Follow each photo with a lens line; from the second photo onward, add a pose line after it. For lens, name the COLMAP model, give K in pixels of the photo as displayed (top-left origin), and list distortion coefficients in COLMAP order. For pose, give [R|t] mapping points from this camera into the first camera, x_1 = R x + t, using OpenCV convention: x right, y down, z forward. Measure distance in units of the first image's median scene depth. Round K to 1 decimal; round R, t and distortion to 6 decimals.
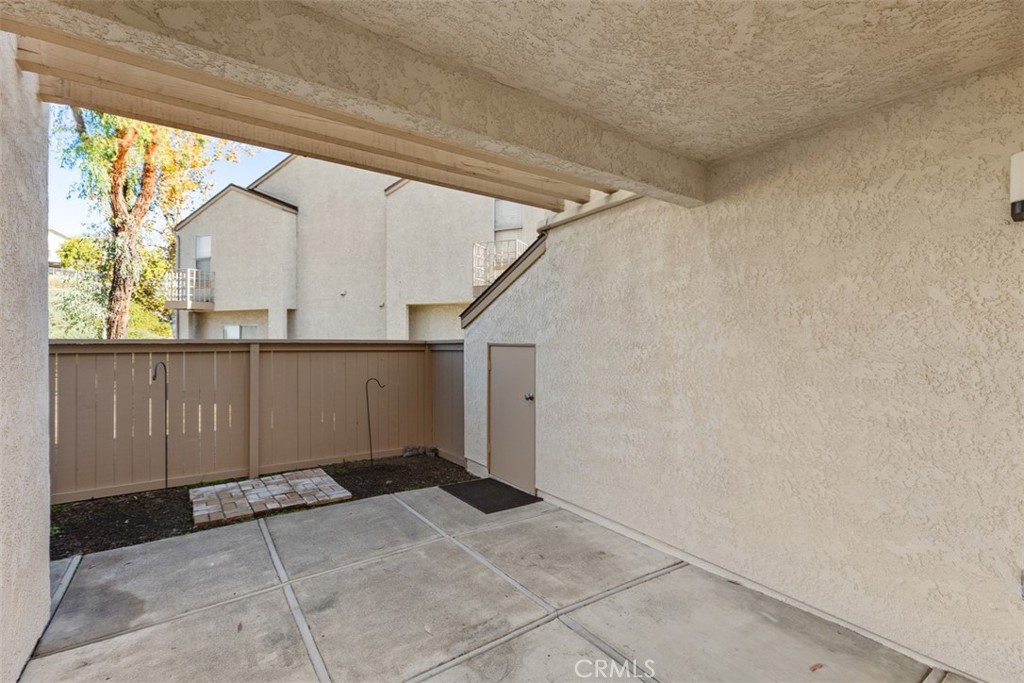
lens RADIAL K [[462.9, 0, 511.1], [0, 462.9, 342.5], [0, 0, 1]] dist [0.002910, 0.000193]
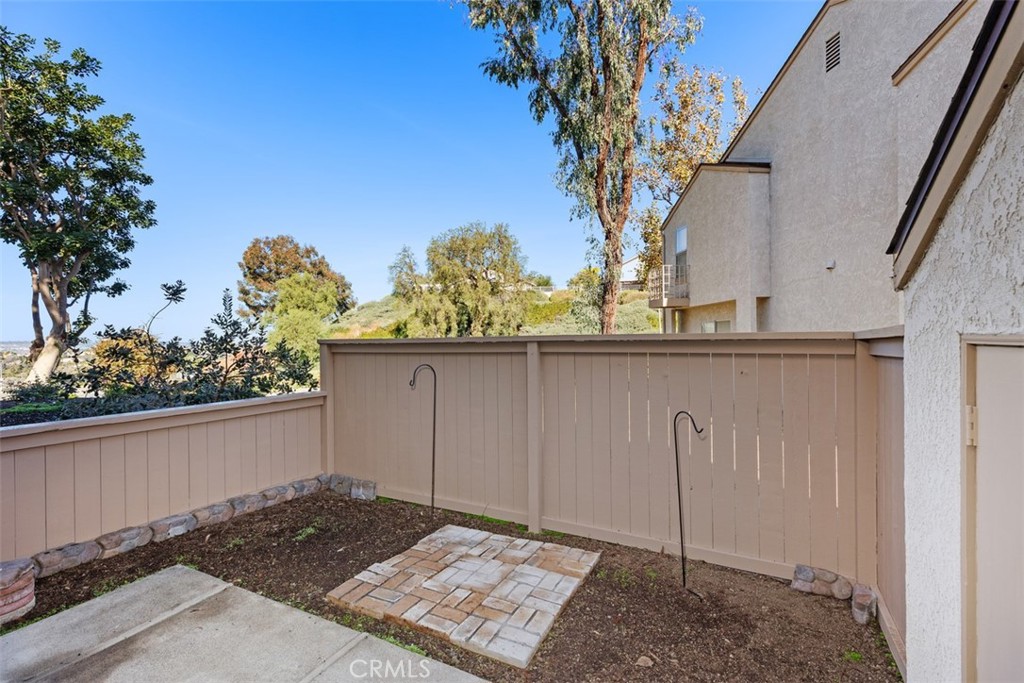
lens RADIAL K [[462.9, 0, 502.4], [0, 462.9, 345.0], [0, 0, 1]] dist [0.002910, 0.000193]
pose [[0.452699, -0.000154, -0.891663, 0.059268], [0.009431, 0.999945, 0.004615, 0.003231], [0.891614, -0.010498, 0.452675, 0.678937]]
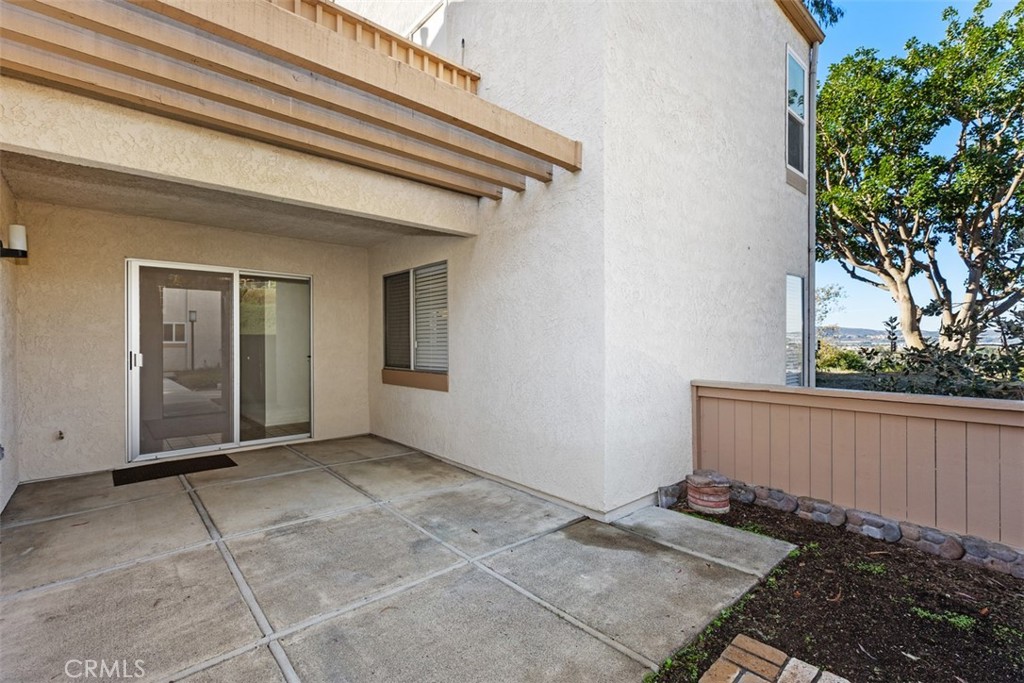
lens RADIAL K [[462.9, 0, 513.0], [0, 462.9, 339.0], [0, 0, 1]] dist [0.002910, 0.000193]
pose [[-0.992549, 0.005263, -0.121731, -0.253978], [0.005079, 0.999985, 0.001823, 0.026114], [0.121739, 0.001191, -0.992561, 1.115483]]
